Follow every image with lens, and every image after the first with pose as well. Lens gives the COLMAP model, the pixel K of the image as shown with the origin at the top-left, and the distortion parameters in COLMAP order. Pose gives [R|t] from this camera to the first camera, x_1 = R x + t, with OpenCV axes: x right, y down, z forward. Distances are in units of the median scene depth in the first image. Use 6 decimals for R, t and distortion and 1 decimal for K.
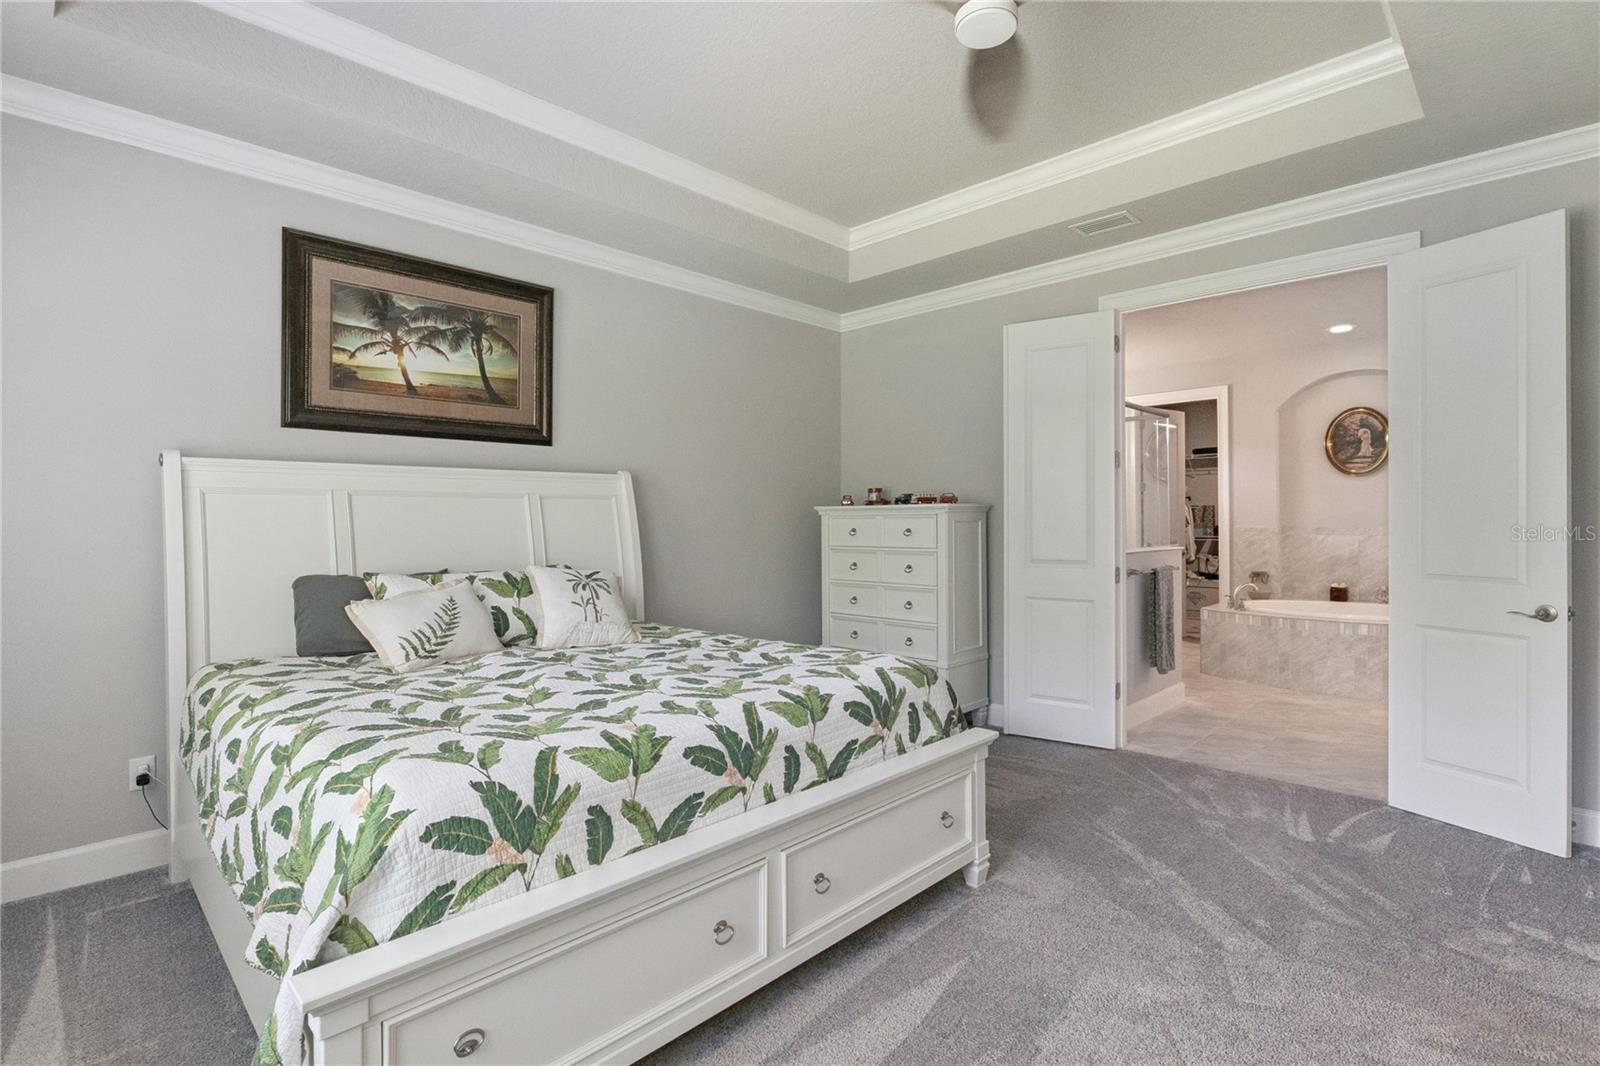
lens RADIAL K [[771.6, 0, 799.1], [0, 771.6, 526.4], [0, 0, 1]] dist [0.005099, 0.000385]
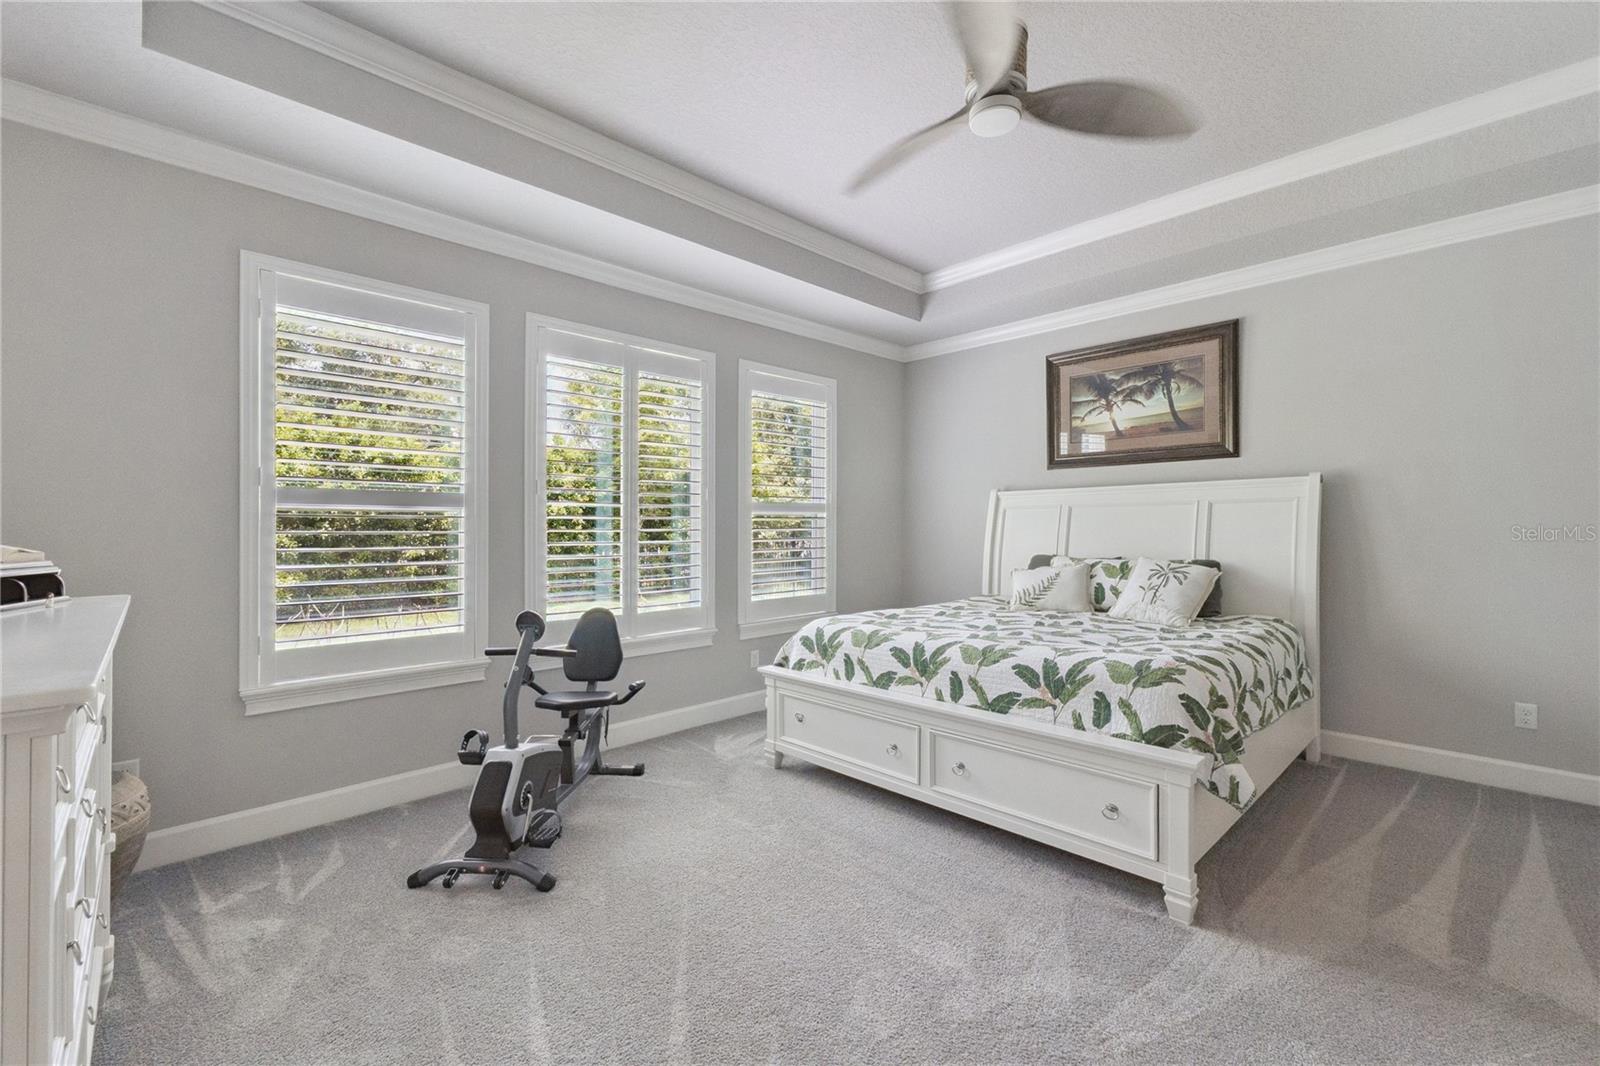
lens RADIAL K [[677.3, 0, 799.1], [0, 677.3, 528.8], [0, 0, 1]] dist [0.003016, -0.000792]
pose [[-0.021970, 0.008297, -0.999724, 1.100796], [-0.000735, 0.999965, 0.008315, -0.009882], [0.999758, 0.000918, -0.021963, 0.589148]]
